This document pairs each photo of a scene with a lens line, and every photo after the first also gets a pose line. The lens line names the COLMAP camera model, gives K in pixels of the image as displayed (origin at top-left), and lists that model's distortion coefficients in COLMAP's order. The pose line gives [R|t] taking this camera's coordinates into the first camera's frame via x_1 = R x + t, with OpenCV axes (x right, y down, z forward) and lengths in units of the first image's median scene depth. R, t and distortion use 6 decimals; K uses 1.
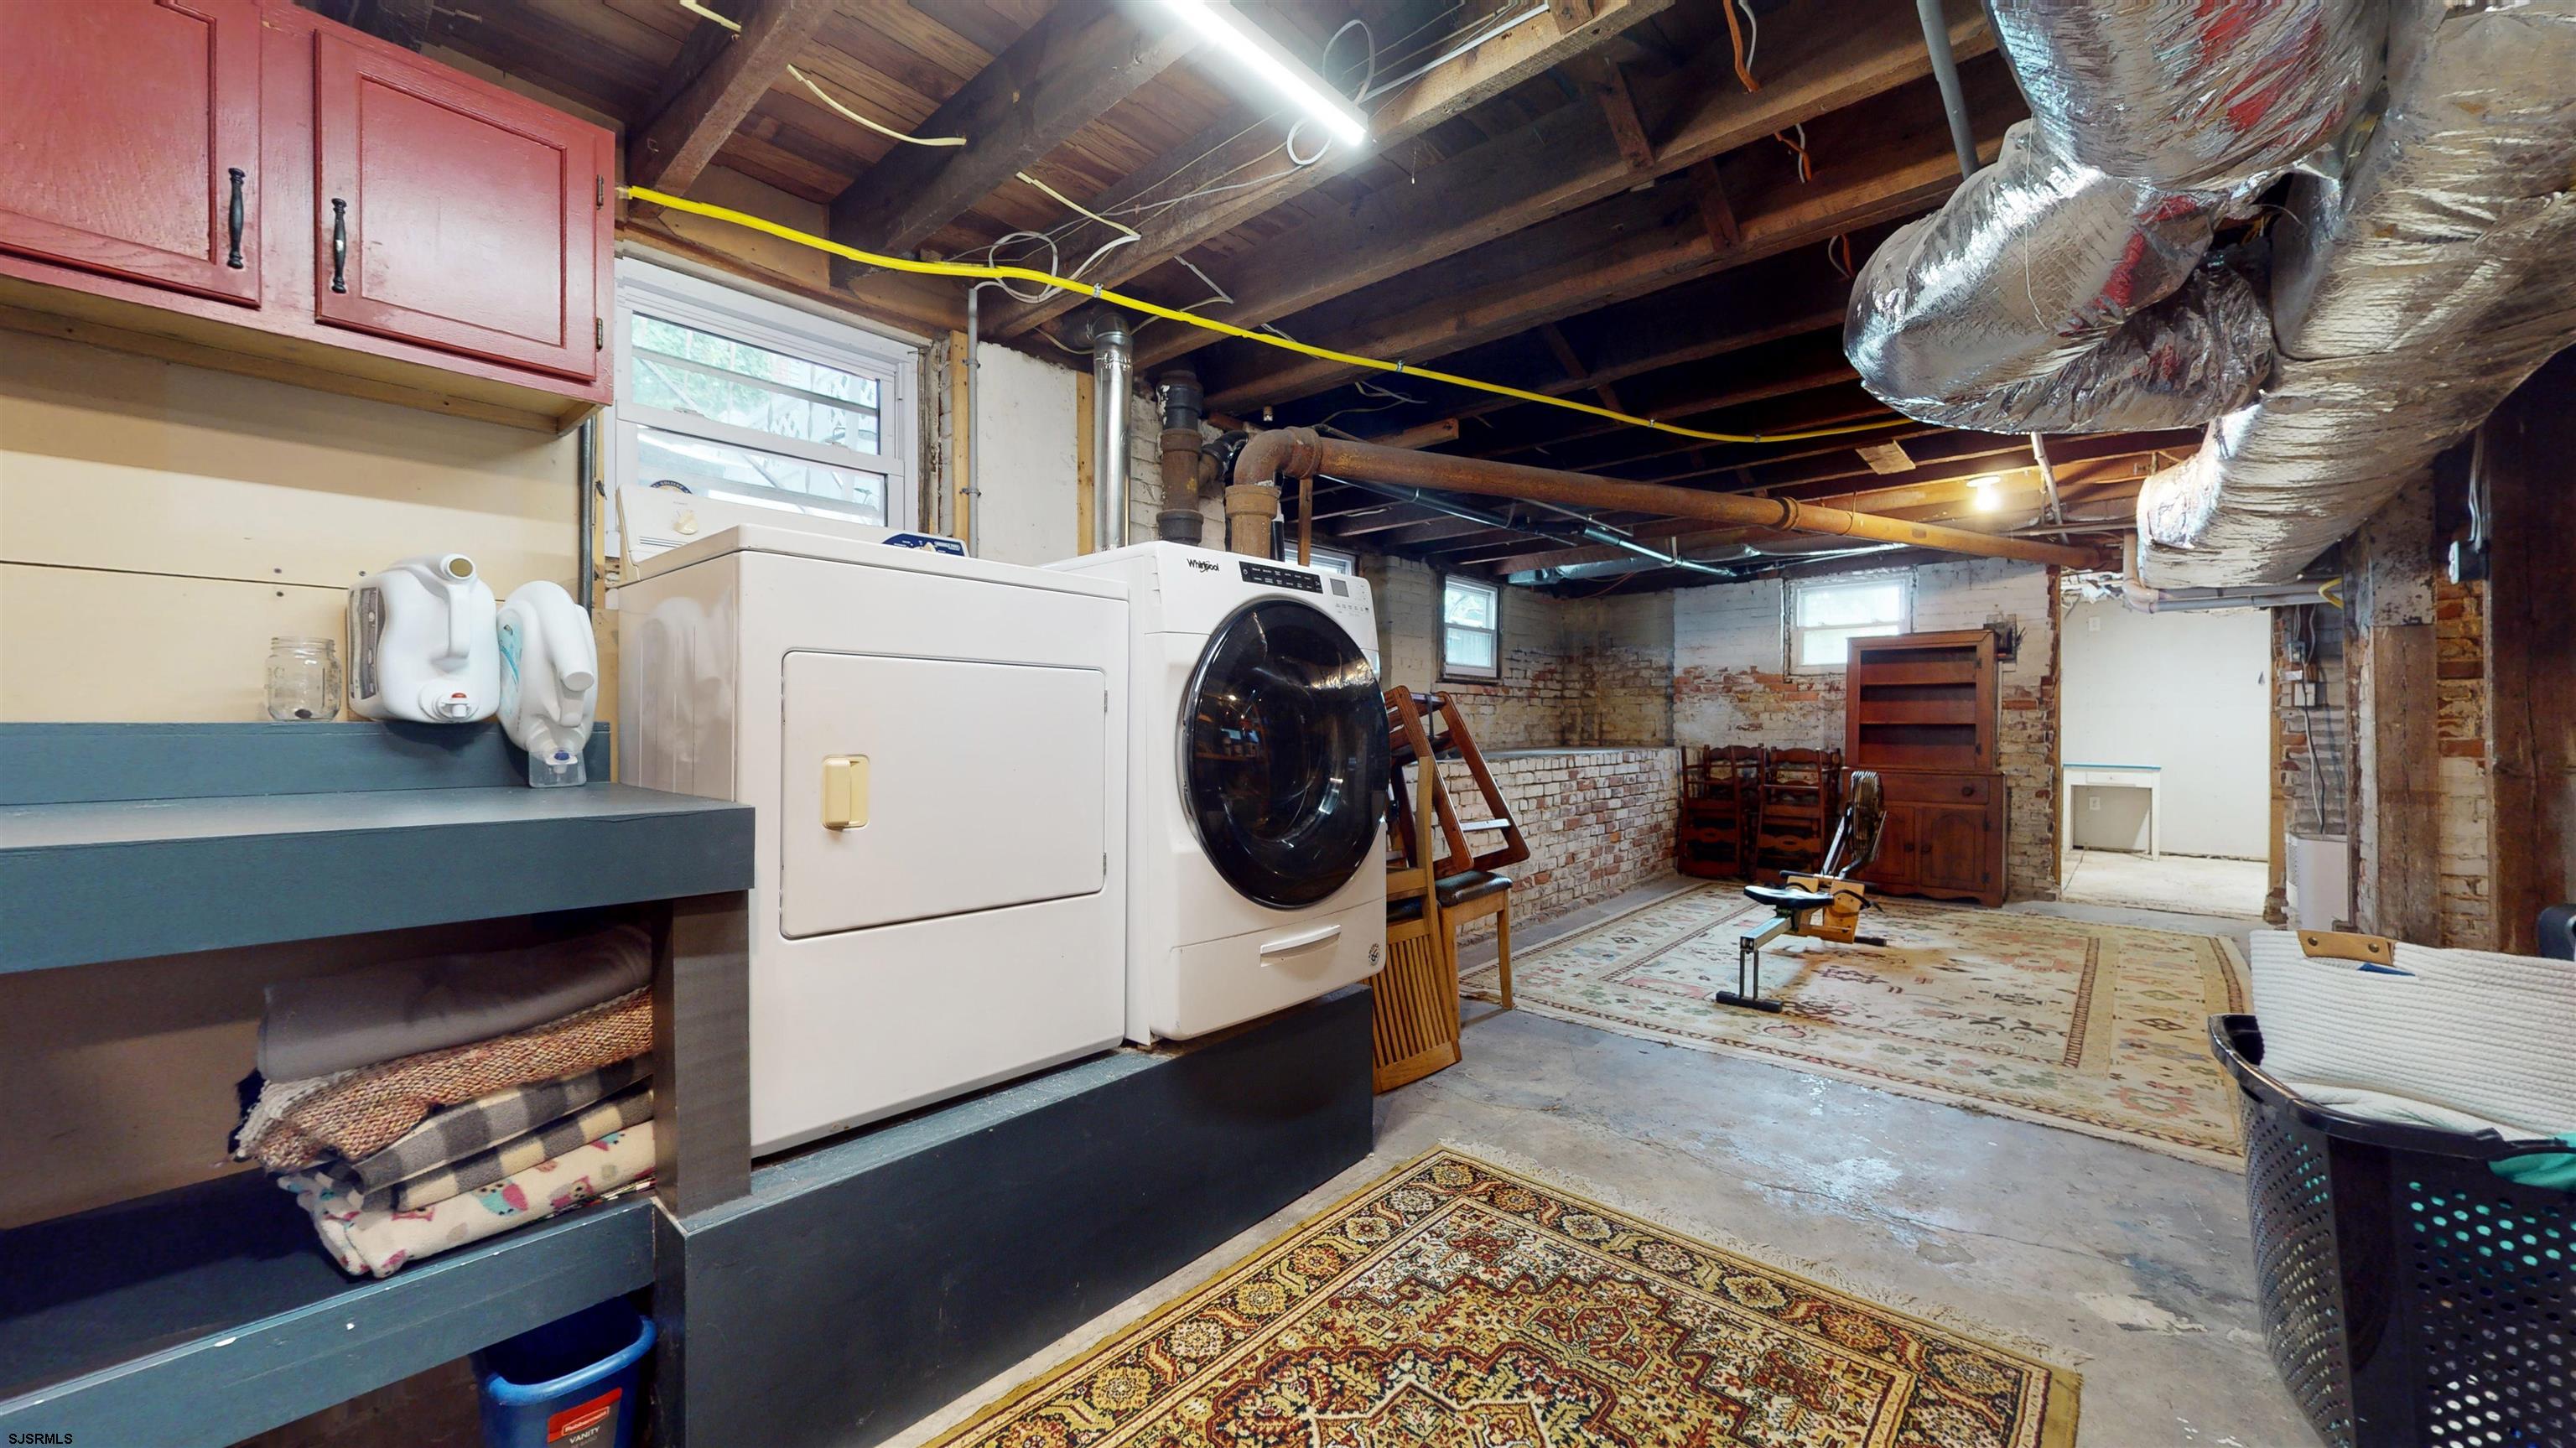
lens RADIAL K [[944.6, 0, 1288.9], [0, 944.6, 726.5], [0, 0, 1]] dist [0.001023, -0.000195]
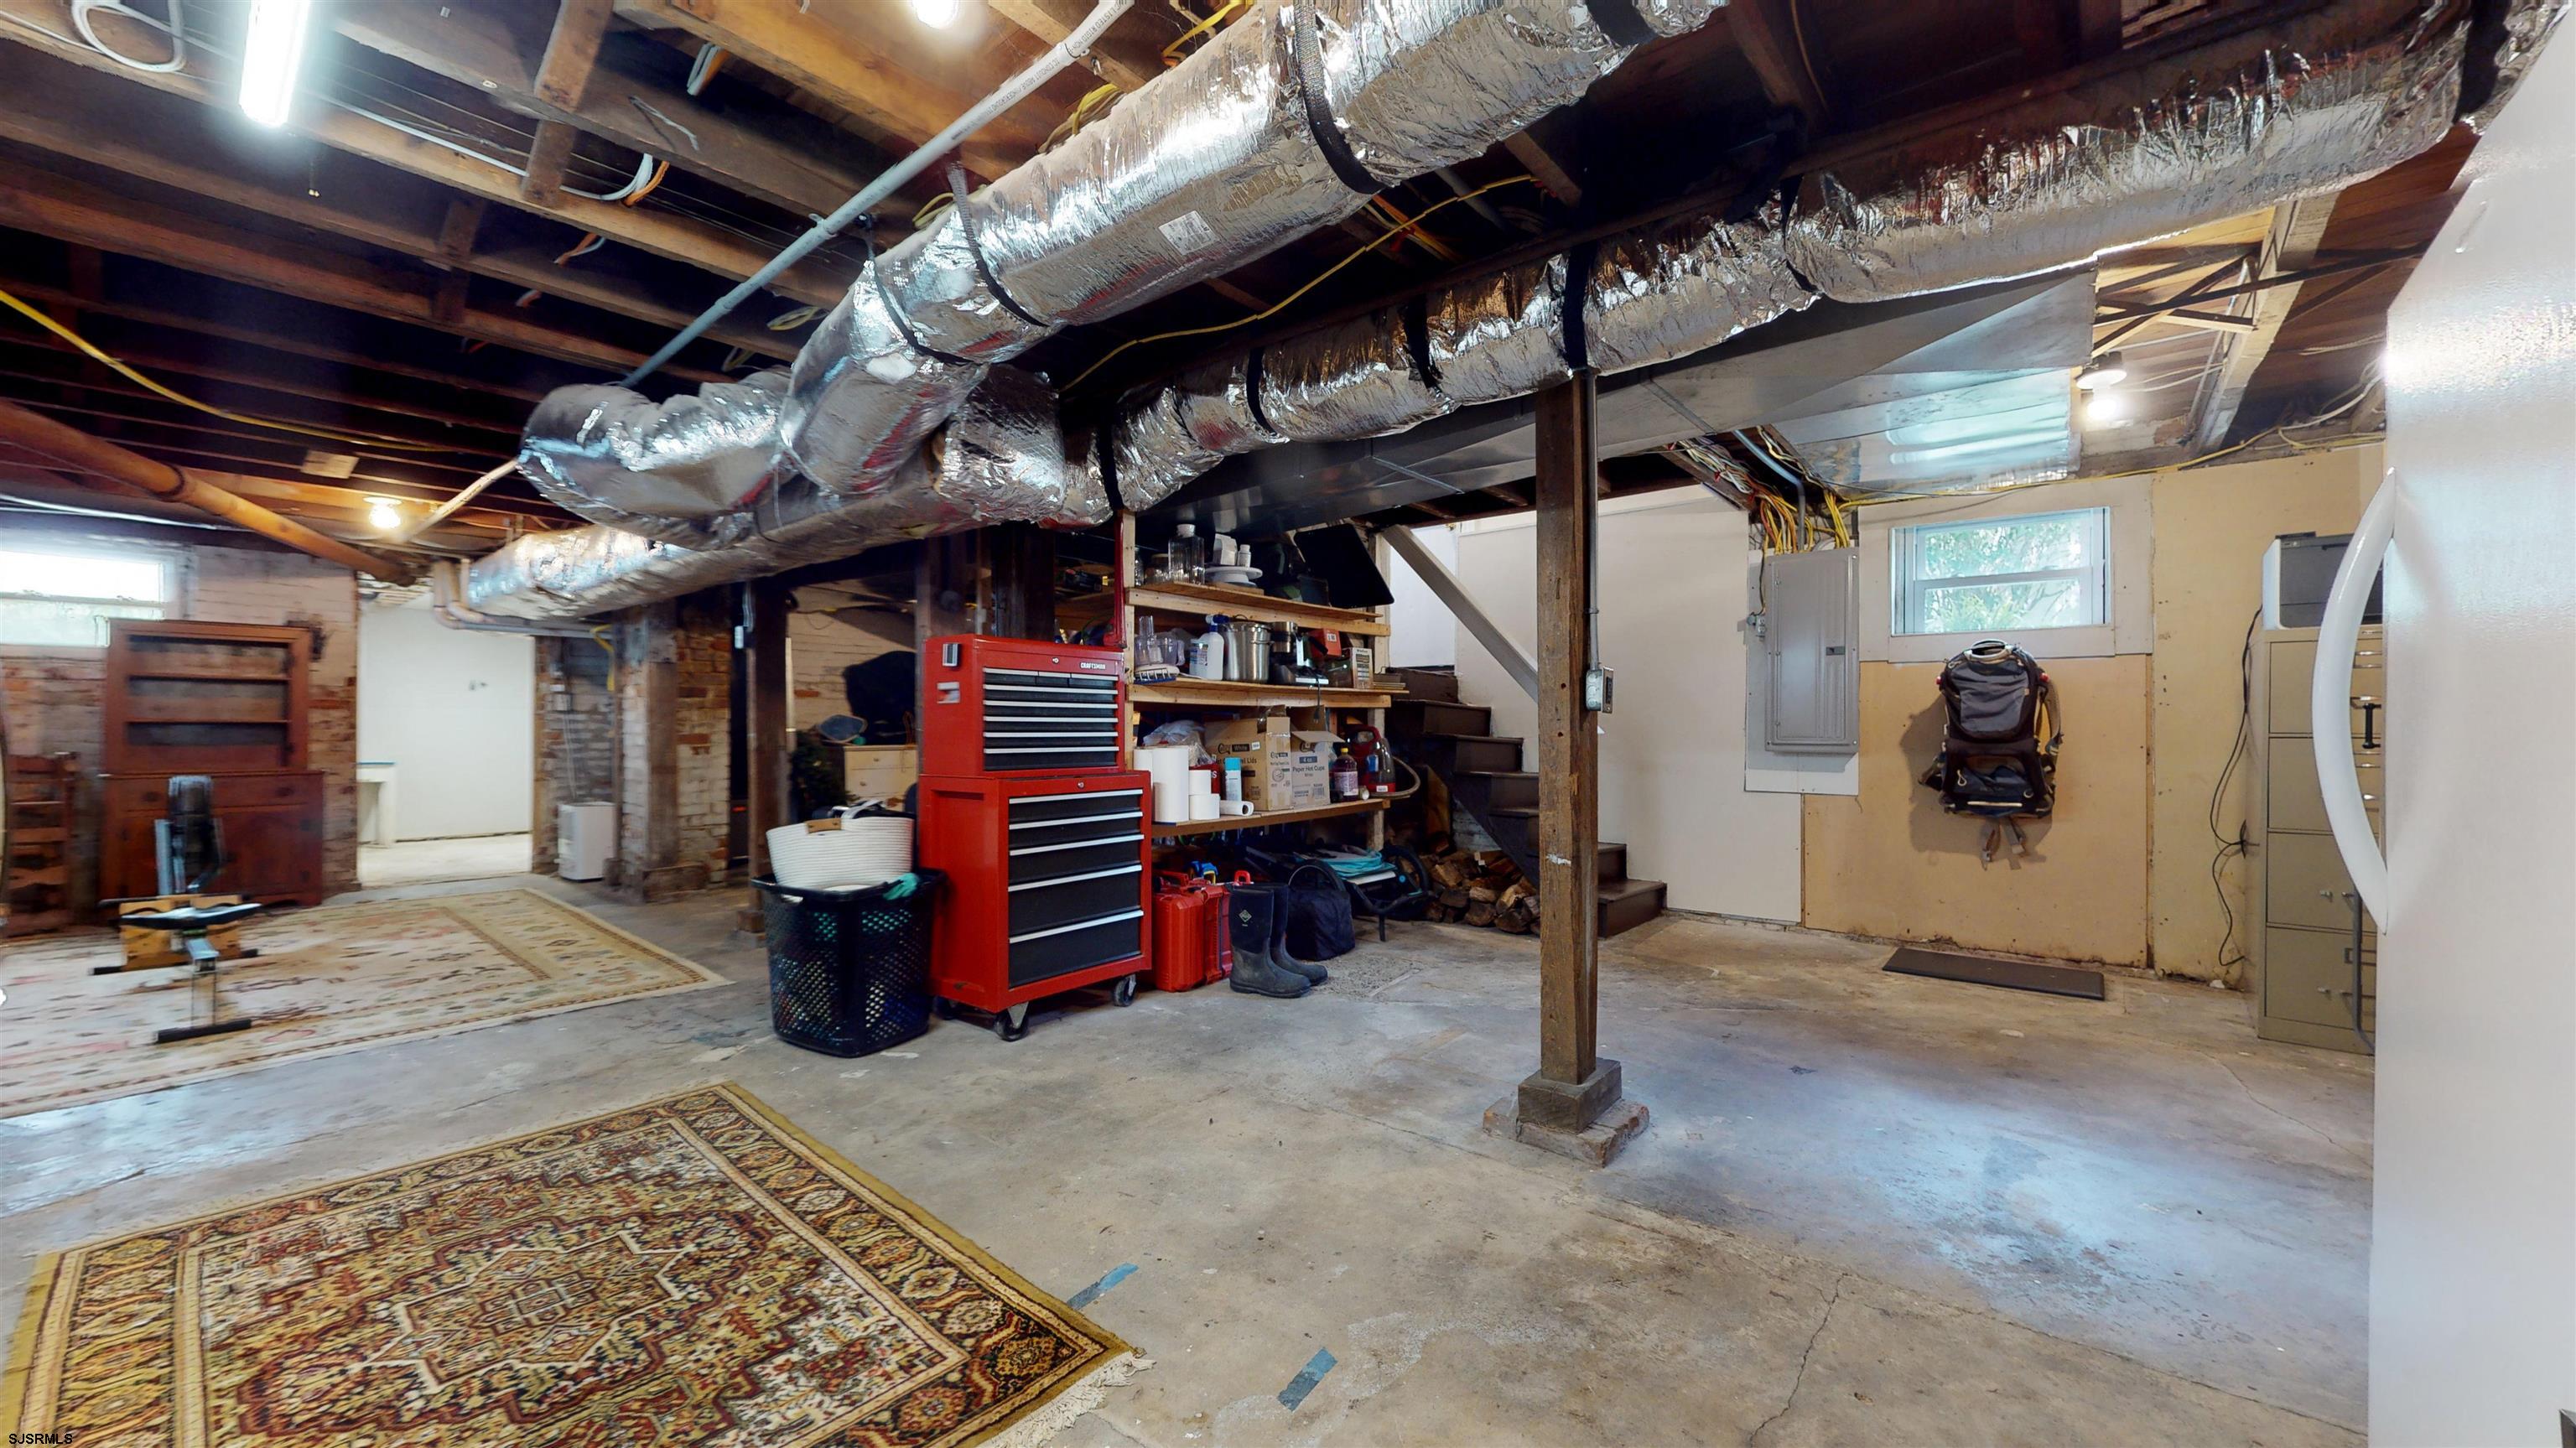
lens RADIAL K [[944.6, 0, 1288.9], [0, 944.6, 726.5], [0, 0, 1]] dist [0.001023, -0.000195]
pose [[-0.032110, 0.000362, 0.999484, -0.821503], [-0.001064, 0.999999, -0.000396, 0.001424], [-0.999484, -0.001076, -0.032110, -0.013994]]
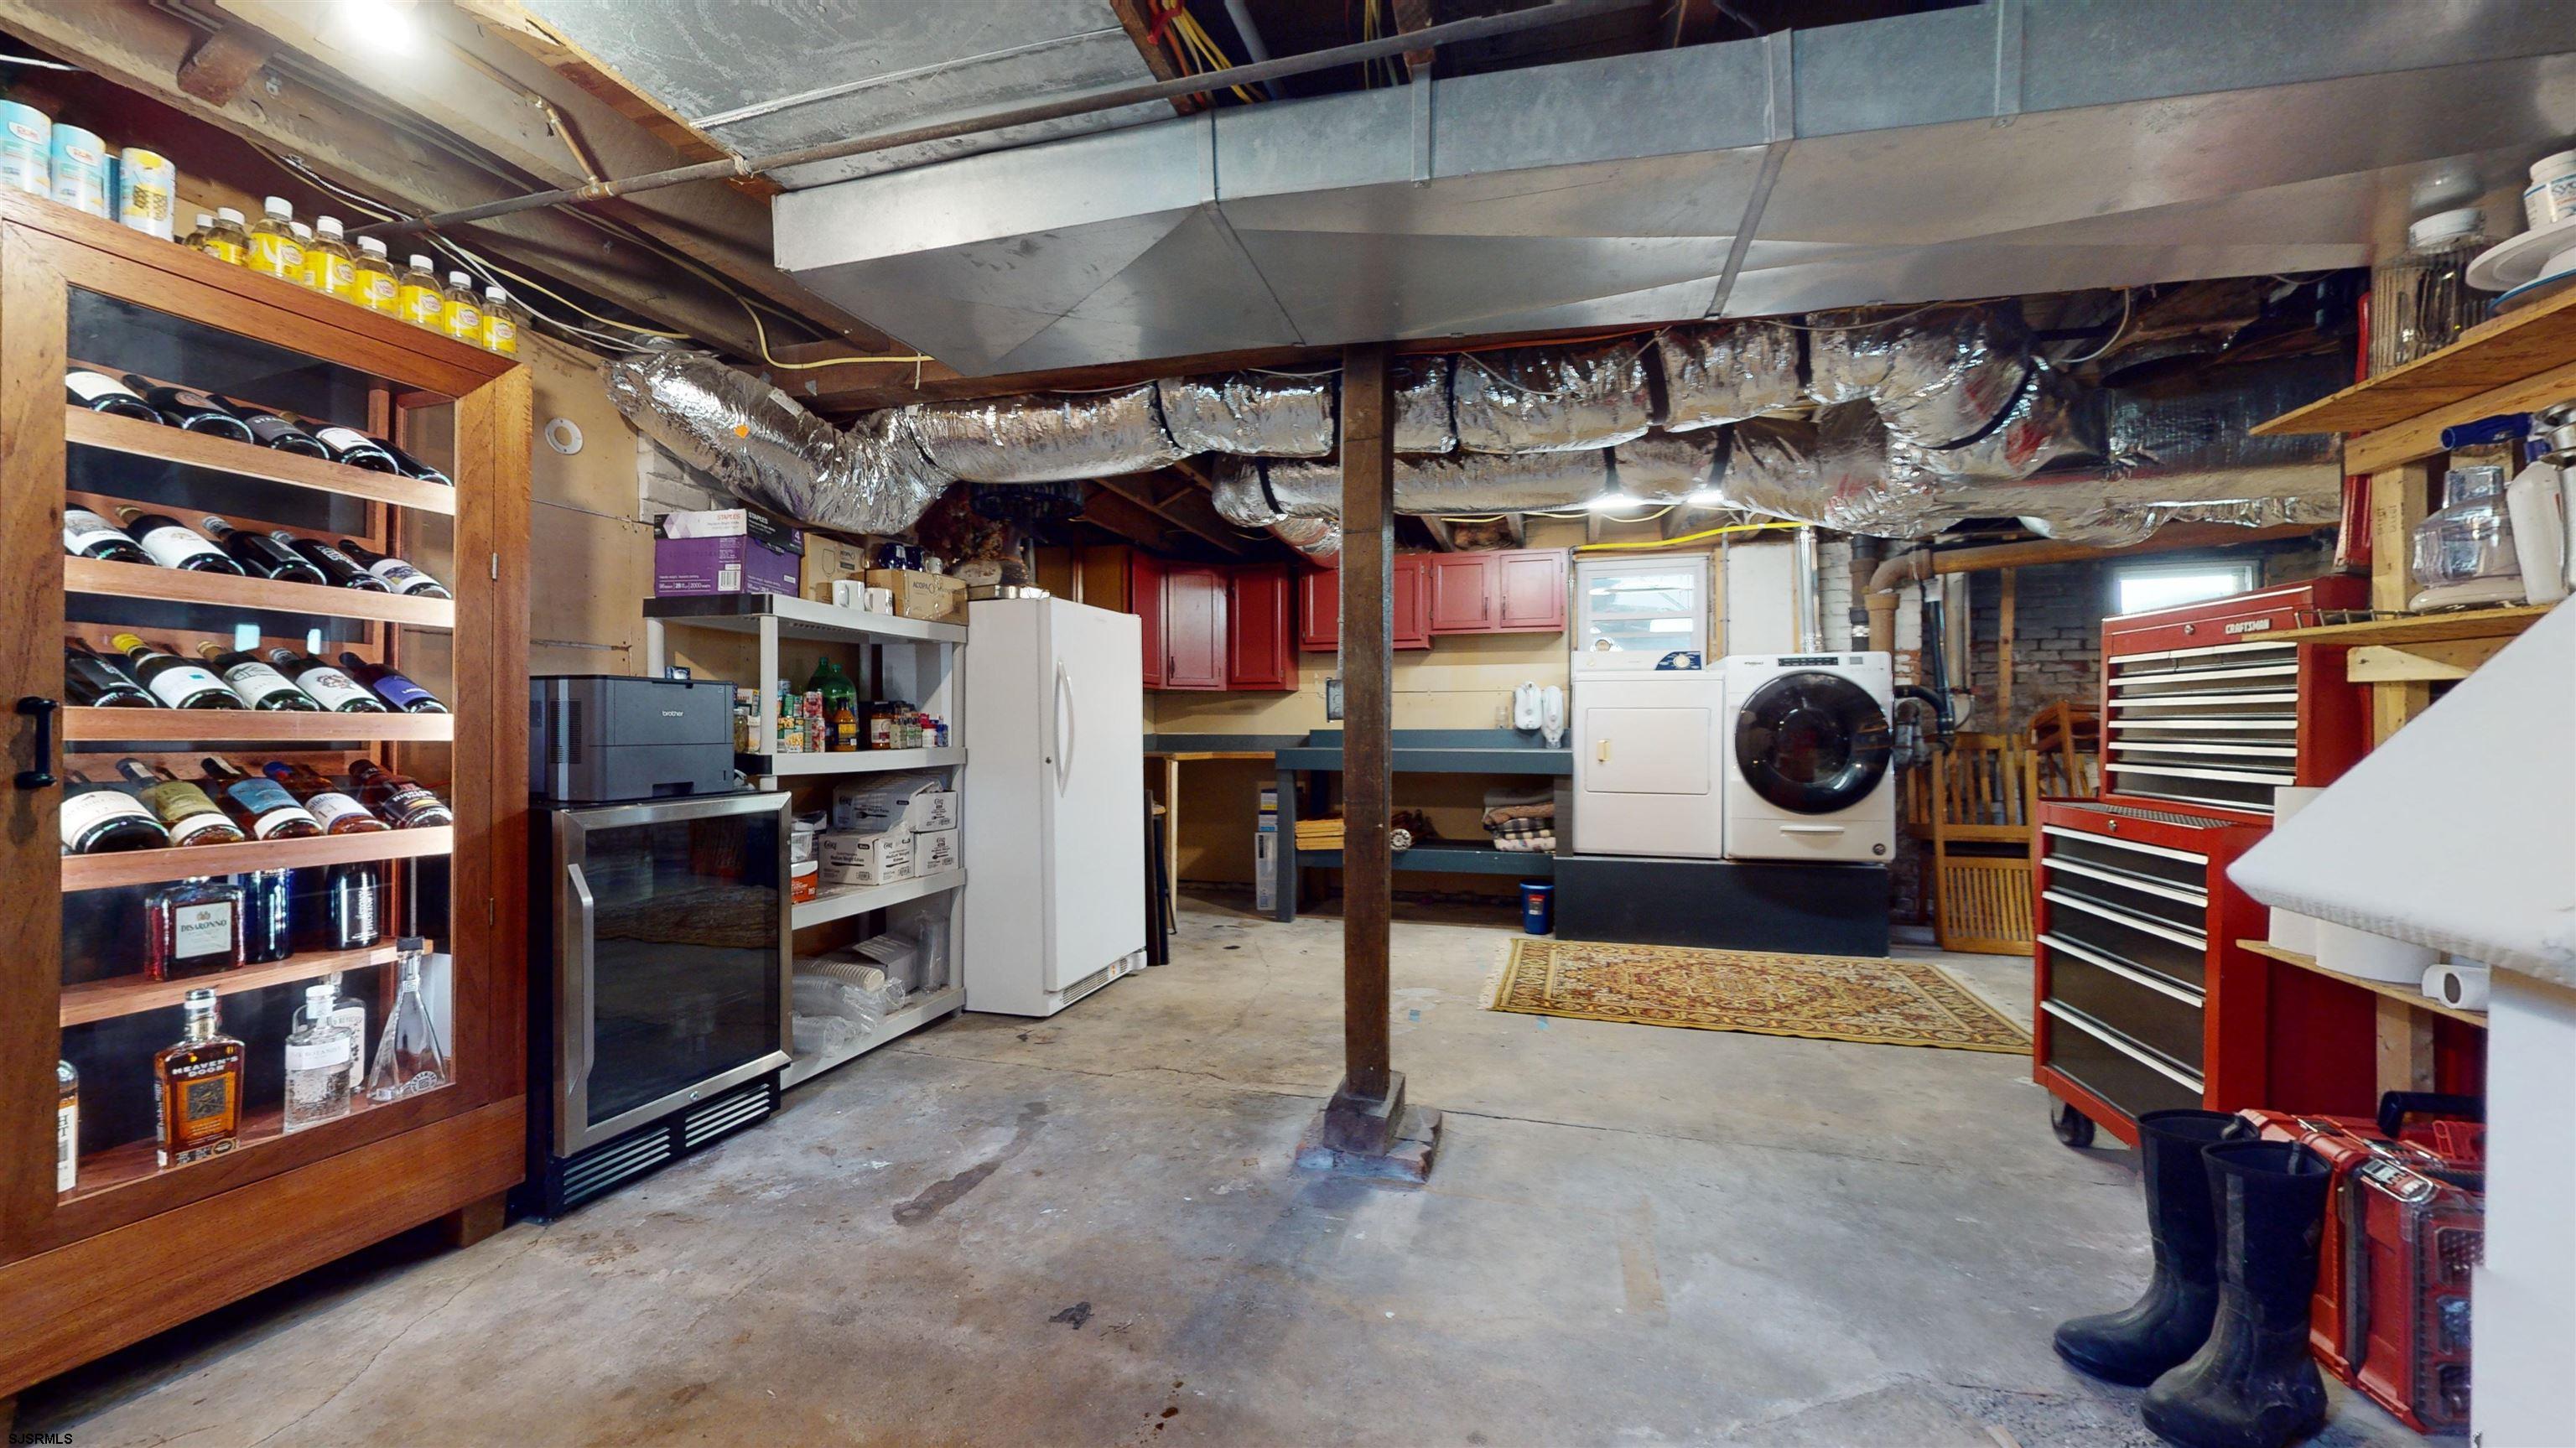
lens RADIAL K [[944.6, 0, 1288.9], [0, 944.6, 726.5], [0, 0, 1]] dist [0.001023, -0.000195]
pose [[0.430471, -0.001846, -0.902603, 1.547704], [0.002705, 0.999996, -0.000755, -0.011627], [0.902600, -0.002117, 0.430474, -1.076787]]
